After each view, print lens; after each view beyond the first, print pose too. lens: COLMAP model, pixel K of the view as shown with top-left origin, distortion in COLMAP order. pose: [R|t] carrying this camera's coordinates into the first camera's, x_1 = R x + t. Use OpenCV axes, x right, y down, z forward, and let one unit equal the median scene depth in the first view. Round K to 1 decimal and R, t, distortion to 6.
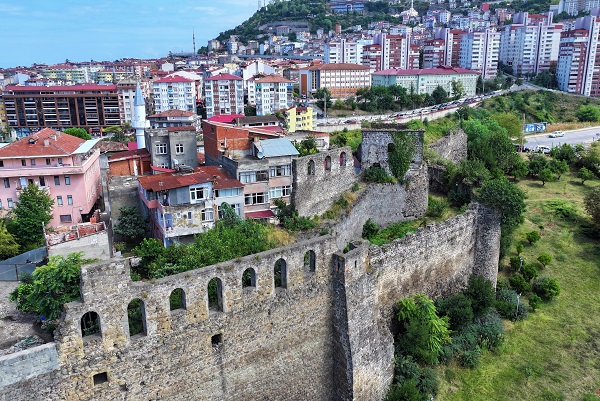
lens RADIAL K [[499.5, 0, 299.4], [0, 499.5, 199.1], [0, 0, 1]] dist [0.007303, -0.001181]
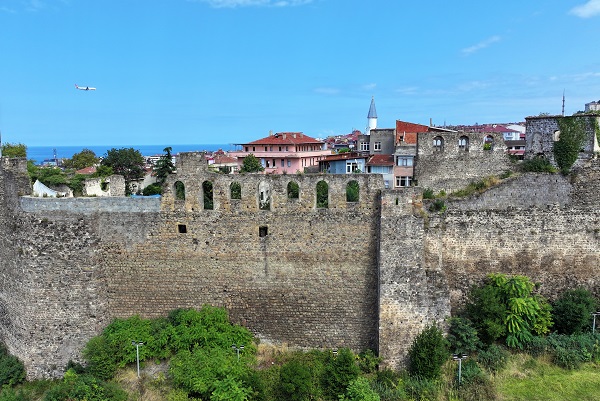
lens RADIAL K [[499.5, 0, 275.2], [0, 499.5, 196.6], [0, 0, 1]] dist [0.007303, -0.001181]
pose [[0.737171, 0.079084, -0.671062, 0.668477], [-0.172103, 0.982349, -0.073288, 0.253361], [0.653421, 0.169518, 0.737770, 0.016571]]
